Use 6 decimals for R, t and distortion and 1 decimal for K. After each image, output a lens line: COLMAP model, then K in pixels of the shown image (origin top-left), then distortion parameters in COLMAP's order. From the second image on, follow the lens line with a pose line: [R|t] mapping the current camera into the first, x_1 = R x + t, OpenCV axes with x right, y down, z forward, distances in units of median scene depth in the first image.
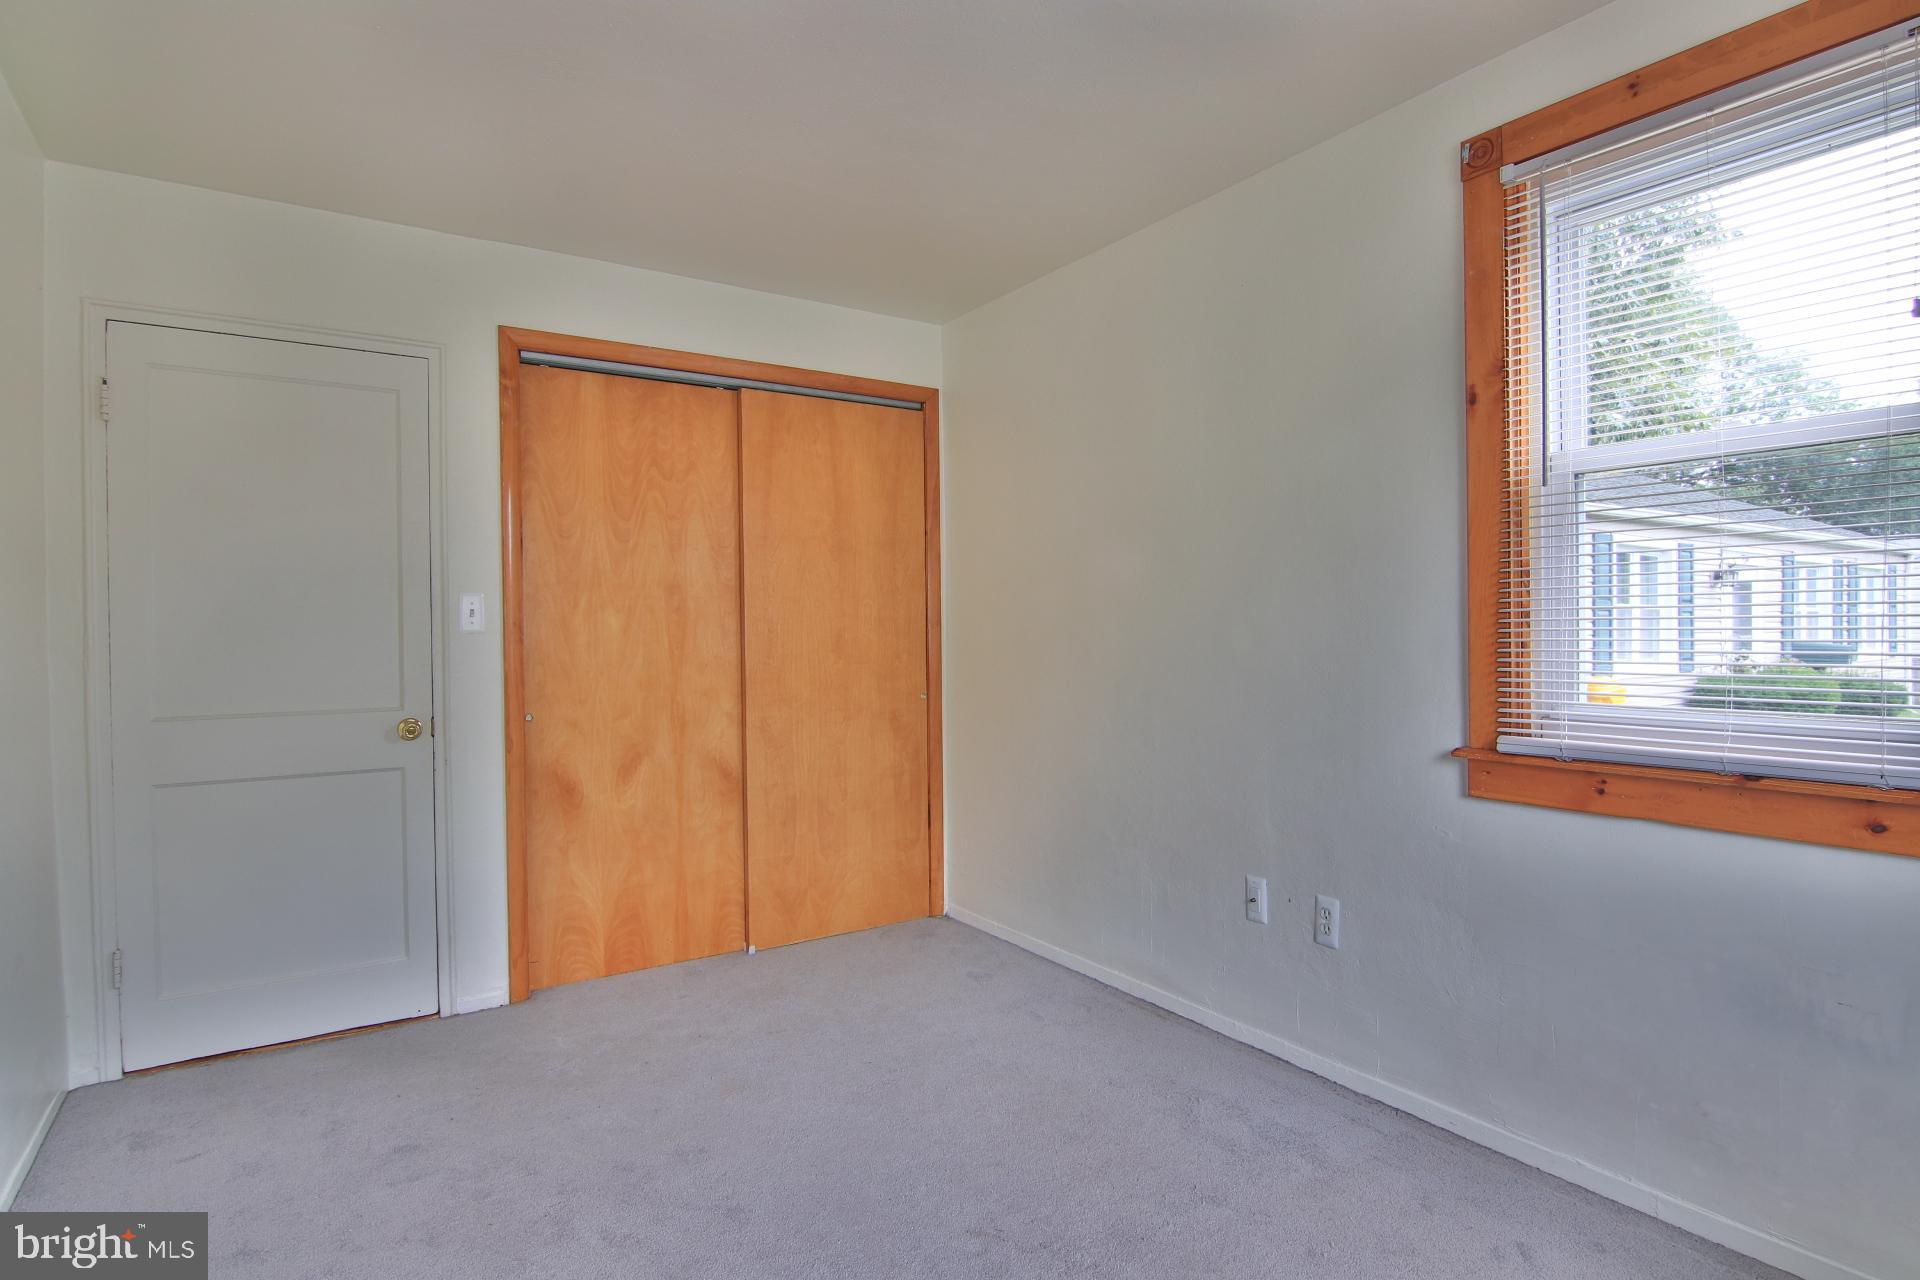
lens RADIAL K [[979.3, 0, 954.7], [0, 979.3, 640.7], [0, 0, 1]] dist [-0.000149, -0.014433]
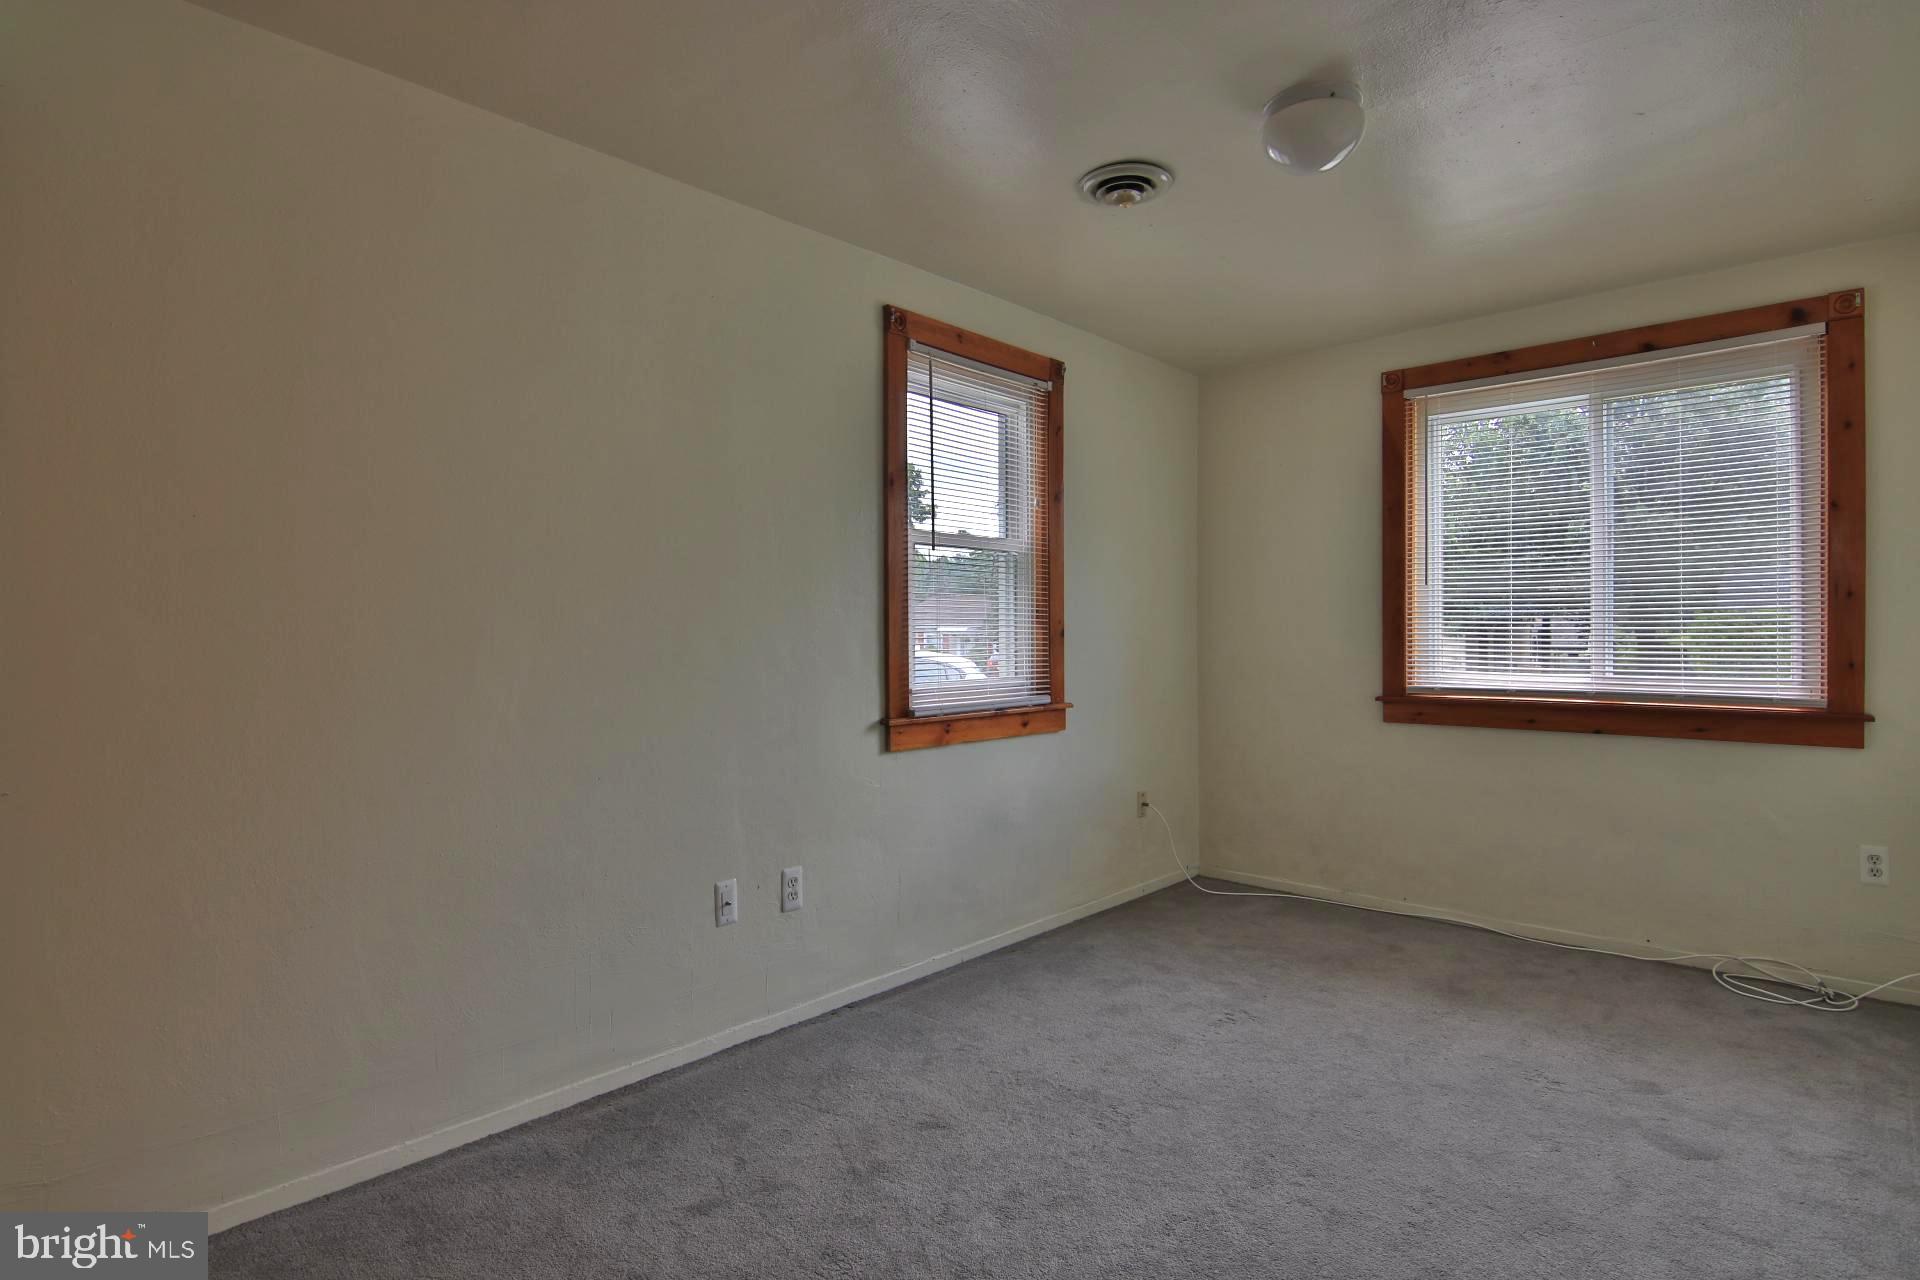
lens RADIAL K [[955.6, 0, 960.0], [0, 955.6, 640.0], [0, 0, 1]] dist [-0.003346, -0.014382]
pose [[-0.219308, 0.006145, 0.975636, -0.870140], [0.019763, 0.999803, -0.001855, -0.002721], [-0.975455, 0.018875, -0.219387, 1.181526]]
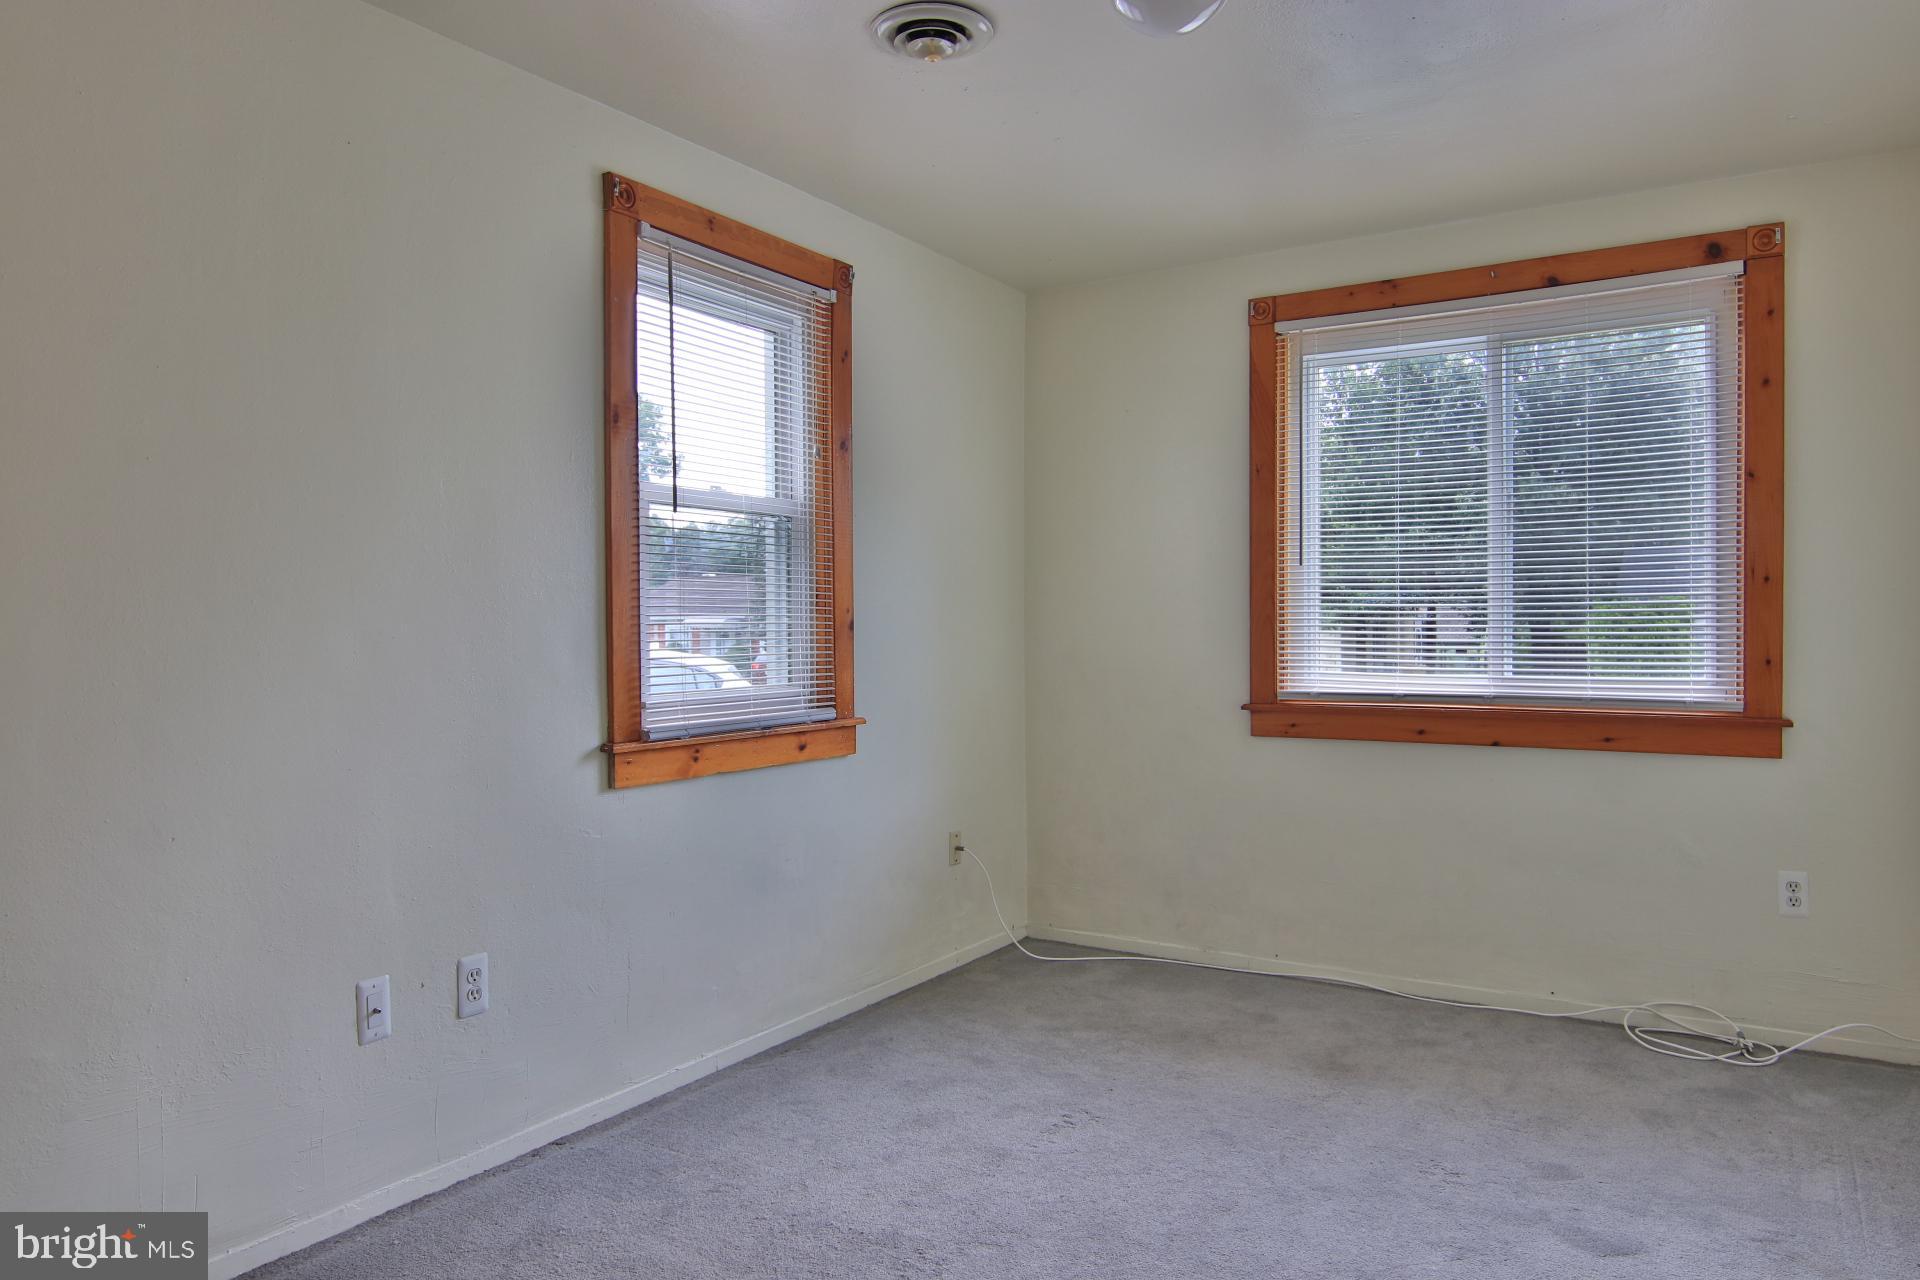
lens RADIAL K [[1253.8, 0, 960.0], [0, 1253.8, 640.0], [0, 0, 1]] dist [-0.001746, -0.001434]
pose [[-0.402092, 0.003060, 0.915594, -0.851936], [0.022074, 0.999736, 0.006353, -0.002460], [-0.915333, 0.022765, -0.402053, 1.174279]]
